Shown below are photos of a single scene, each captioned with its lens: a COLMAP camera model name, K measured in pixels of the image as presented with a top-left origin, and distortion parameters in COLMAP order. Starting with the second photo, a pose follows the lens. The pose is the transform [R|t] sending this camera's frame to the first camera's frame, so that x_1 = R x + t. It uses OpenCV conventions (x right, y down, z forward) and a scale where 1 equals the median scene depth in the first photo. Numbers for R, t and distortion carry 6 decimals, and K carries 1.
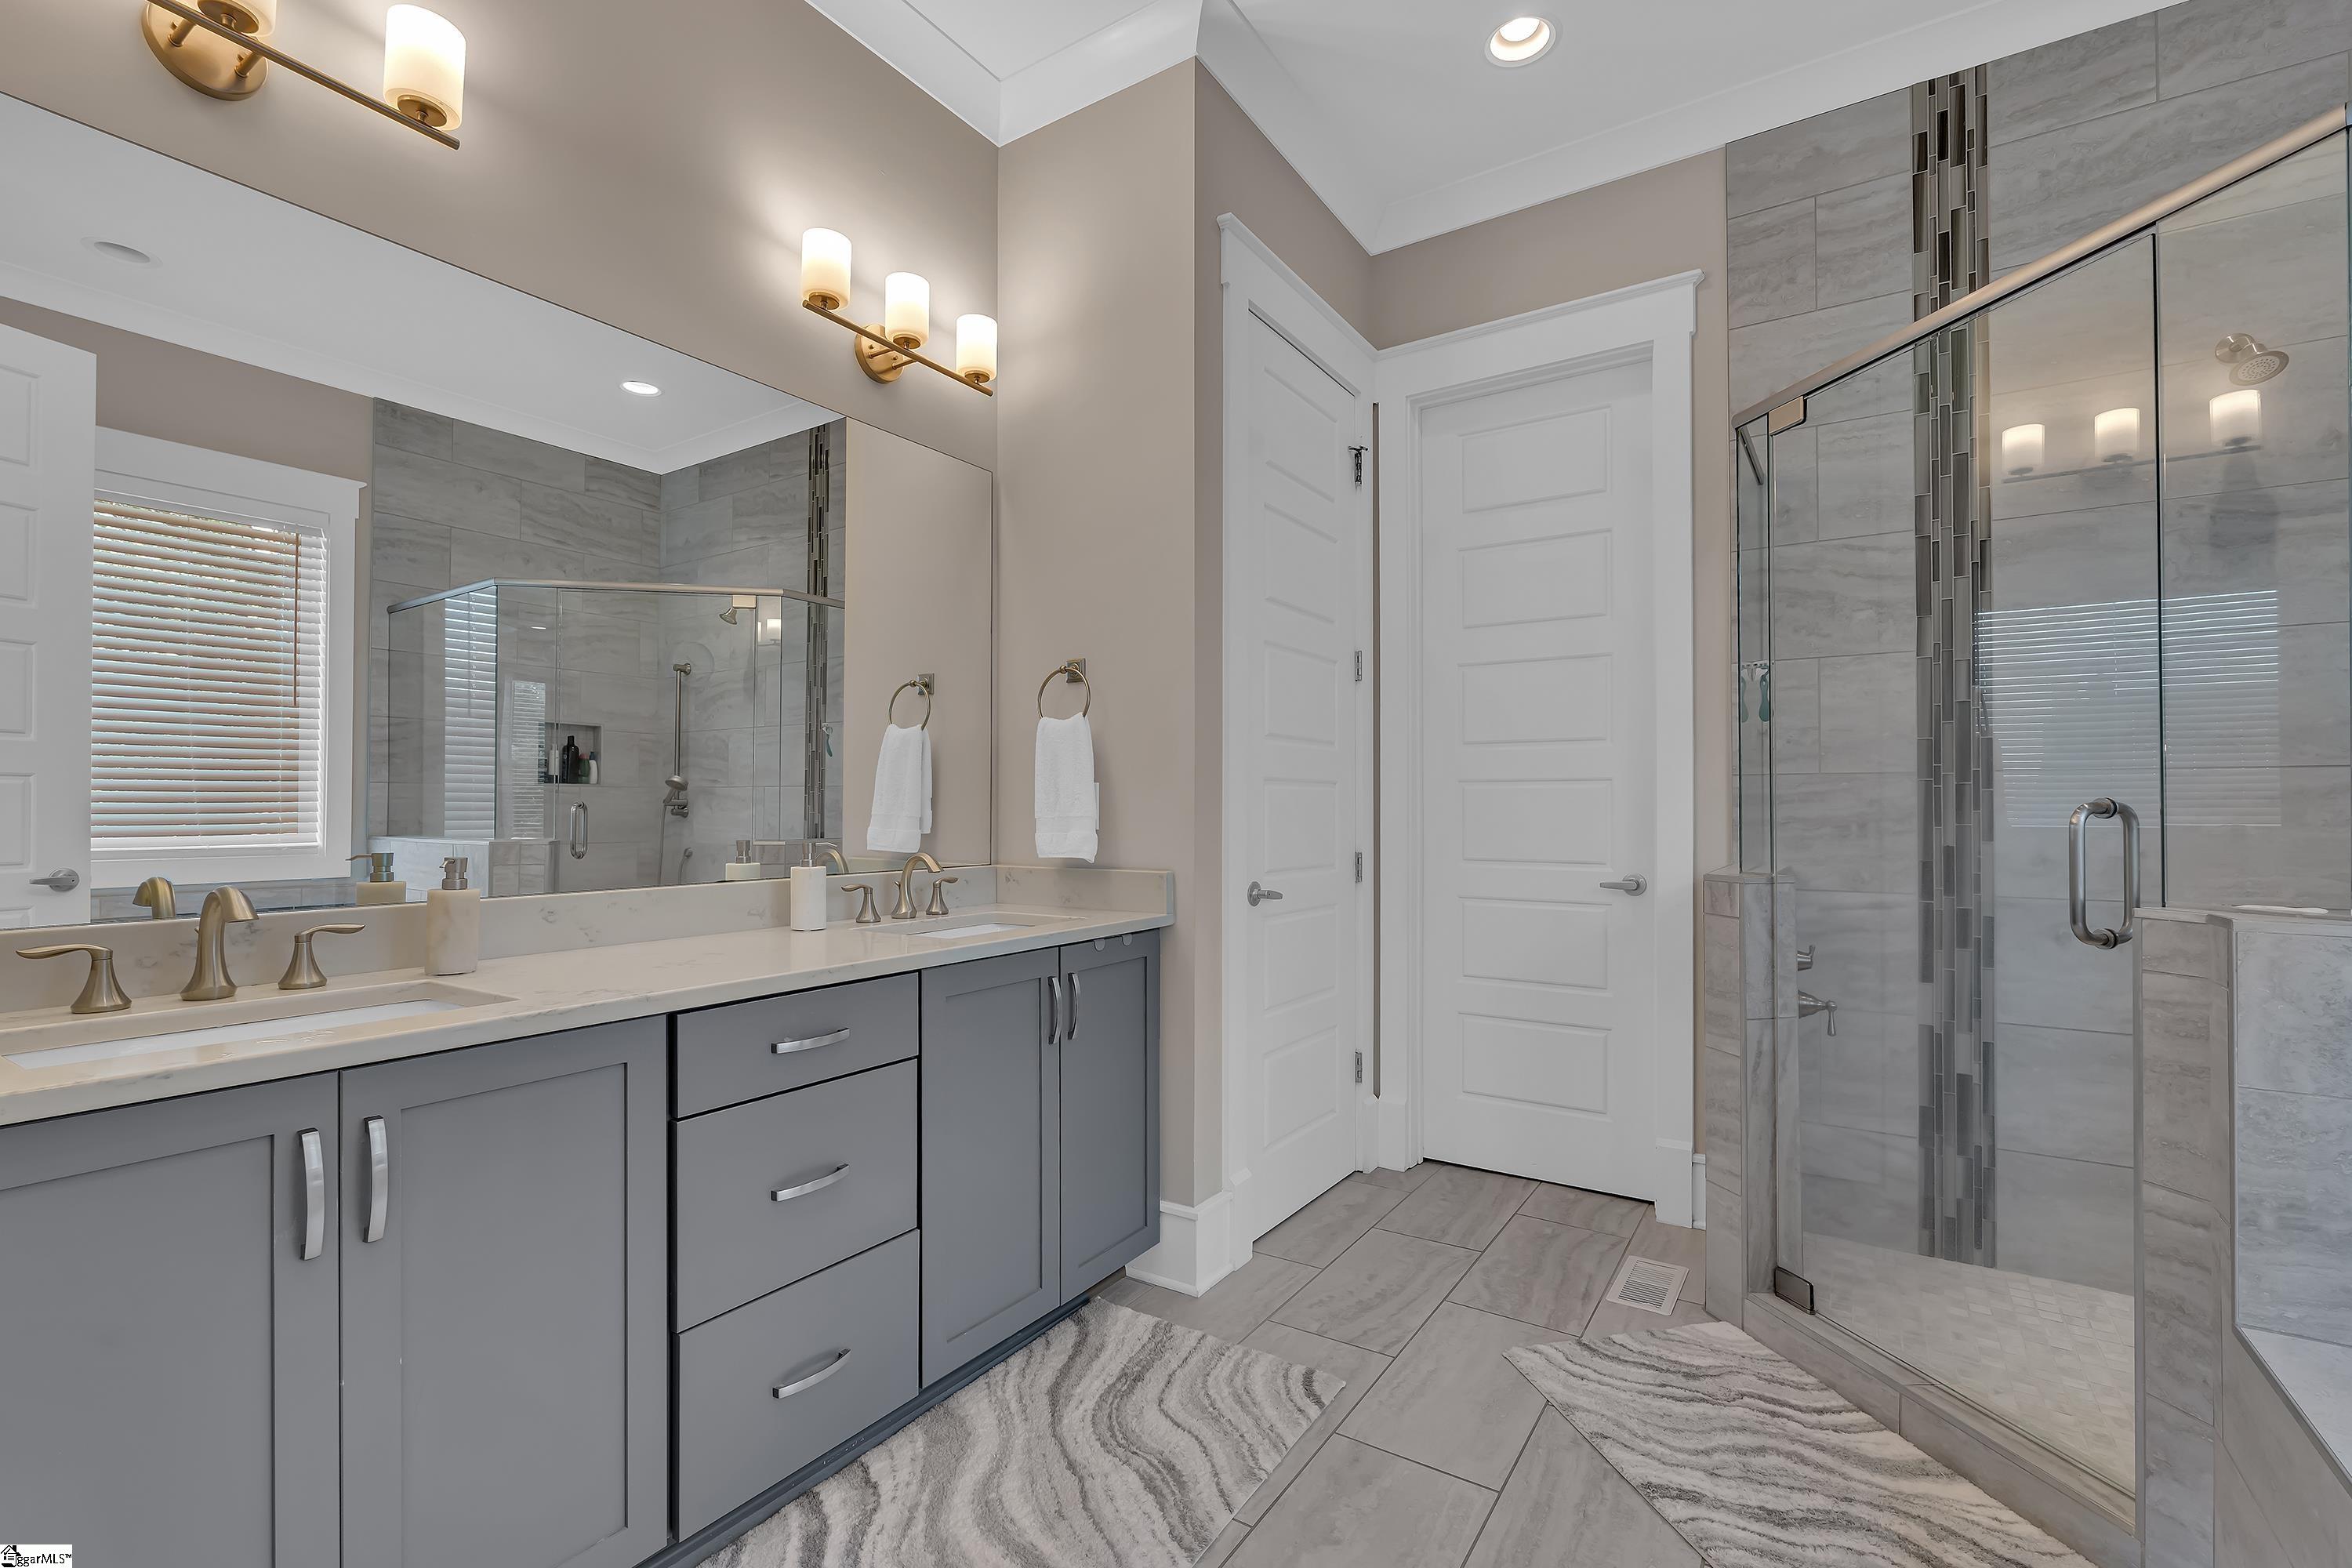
lens RADIAL K [[1027.5, 0, 1180.2], [0, 1027.5, 785.1], [0, 0, 1]] dist [0.001742, -0.000153]
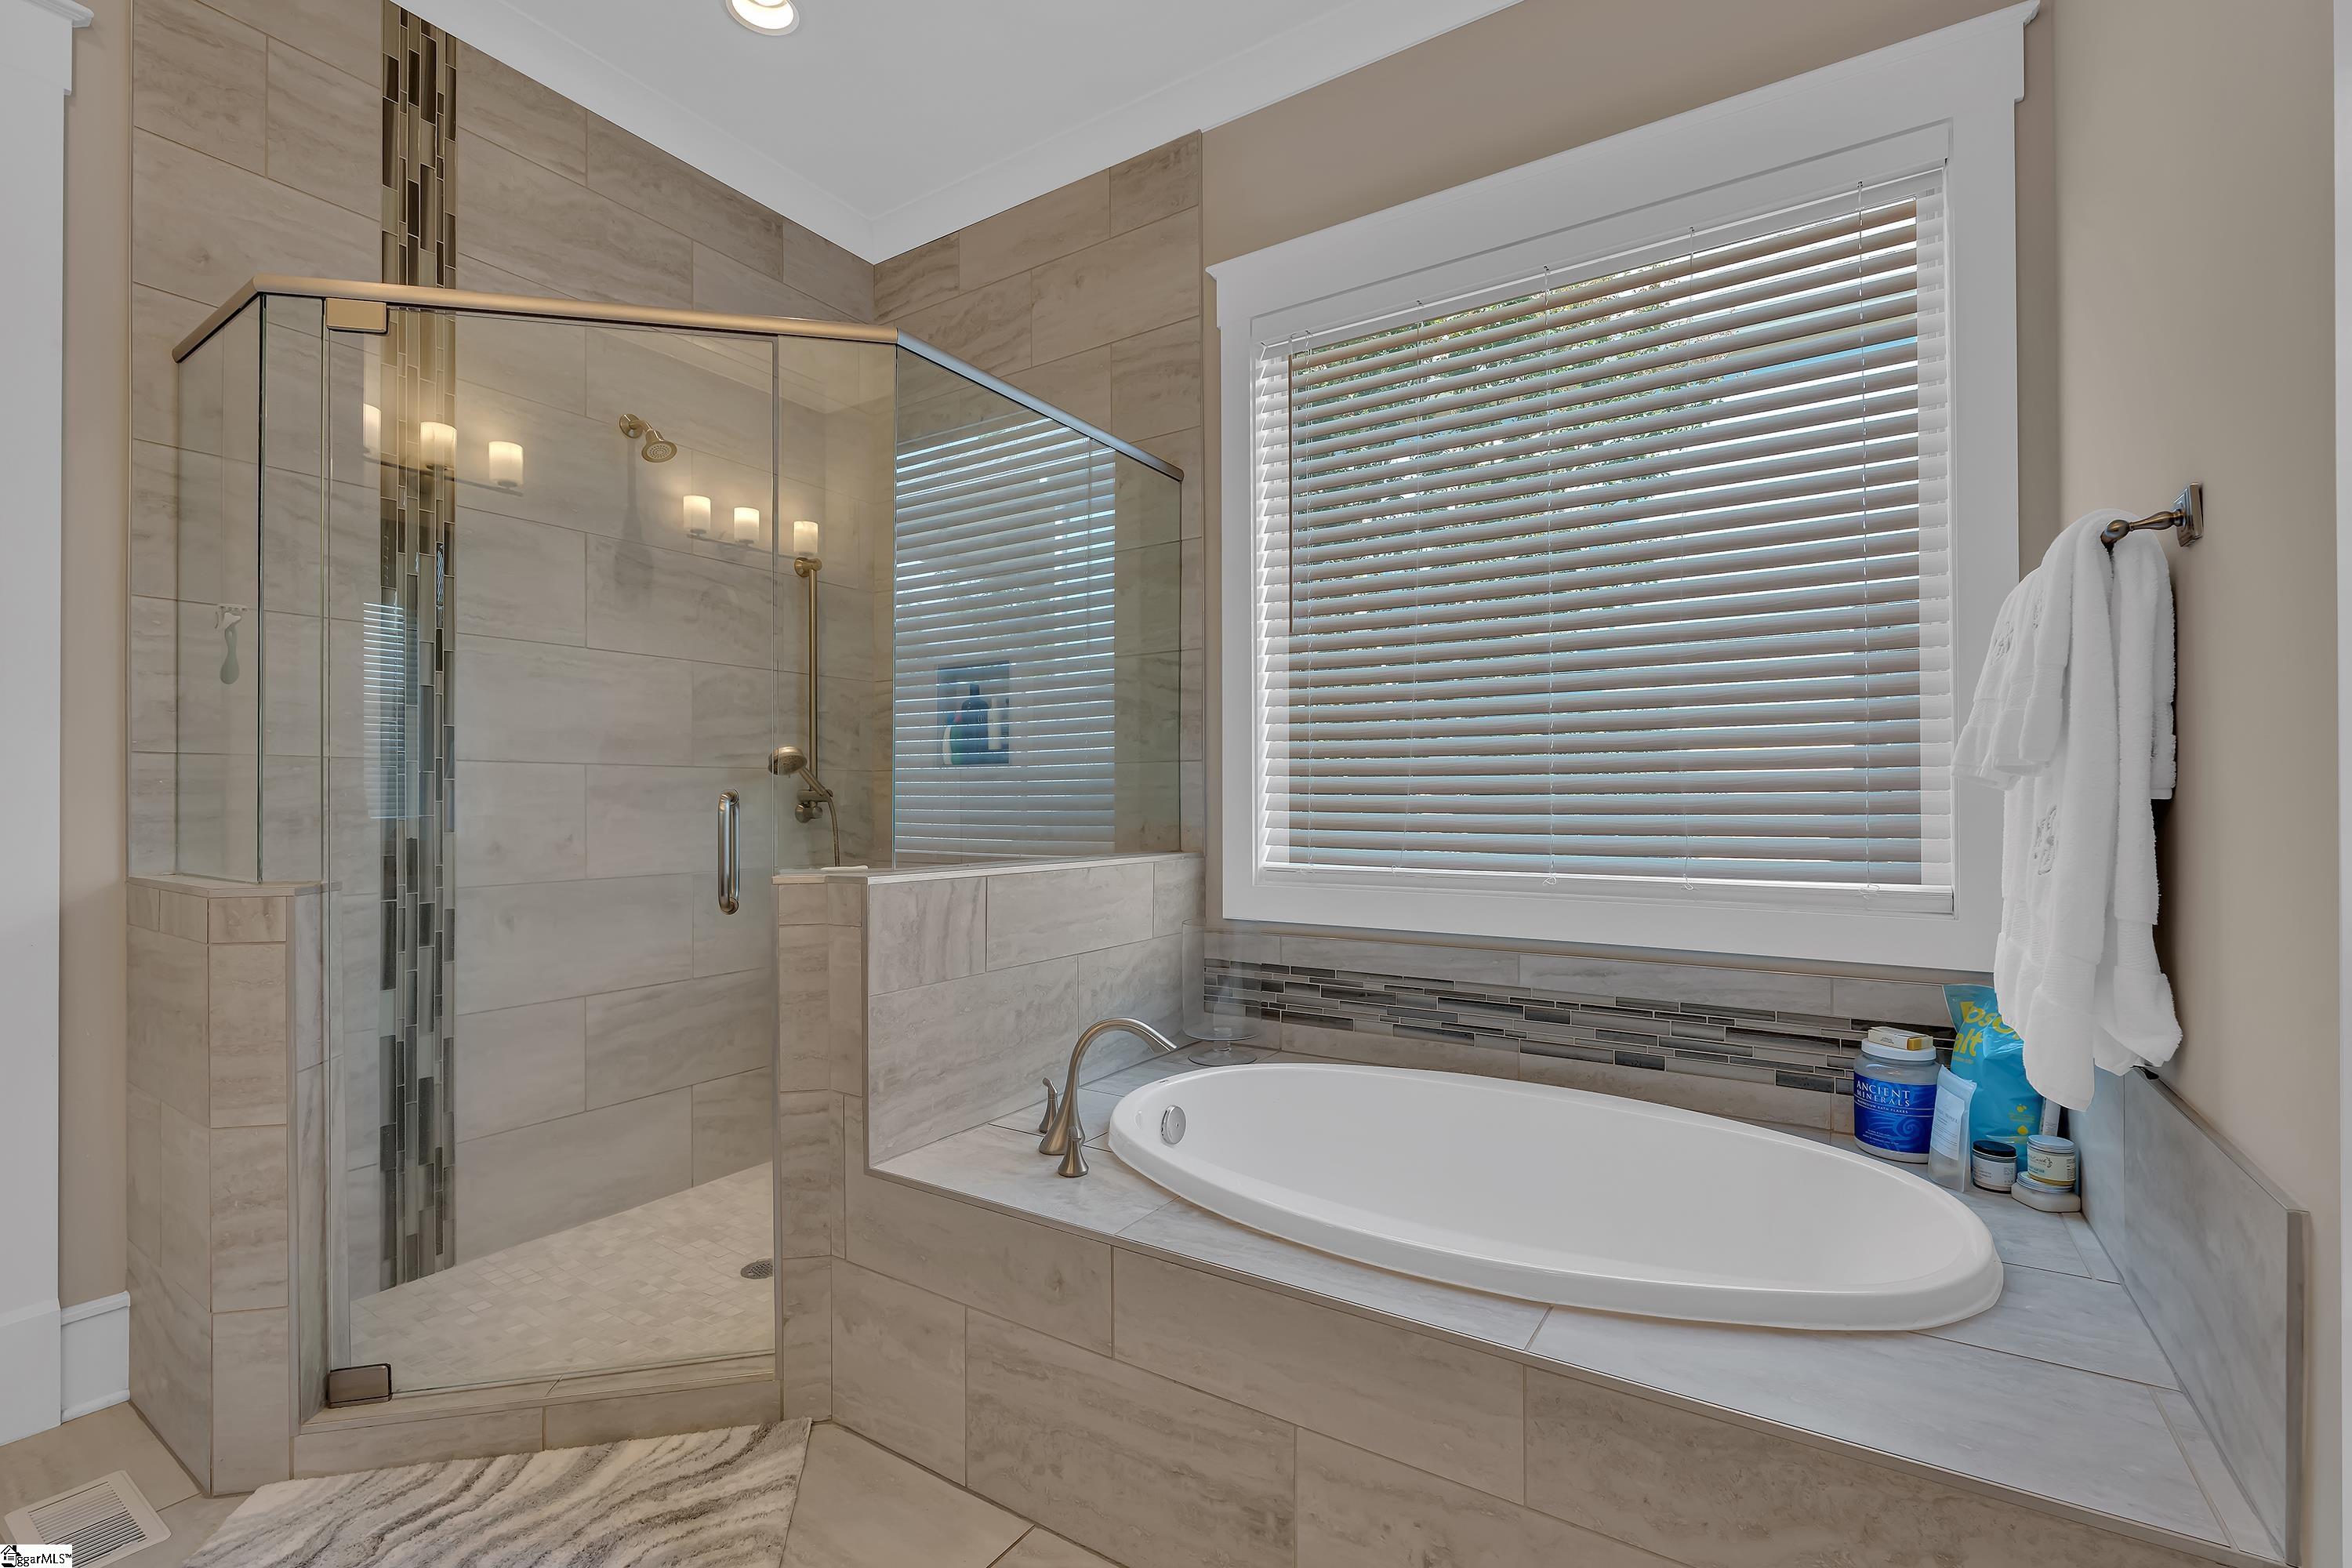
lens RADIAL K [[1059.2, 0, 1166.1], [0, 1059.2, 782.6], [0, 0, 1]] dist [-0.004328, 0.000697]
pose [[-0.000780, 0.015477, 0.999880, -0.243368], [-0.020492, 0.999670, -0.015490, 0.010361], [-0.999790, -0.020501, -0.000462, 0.357282]]
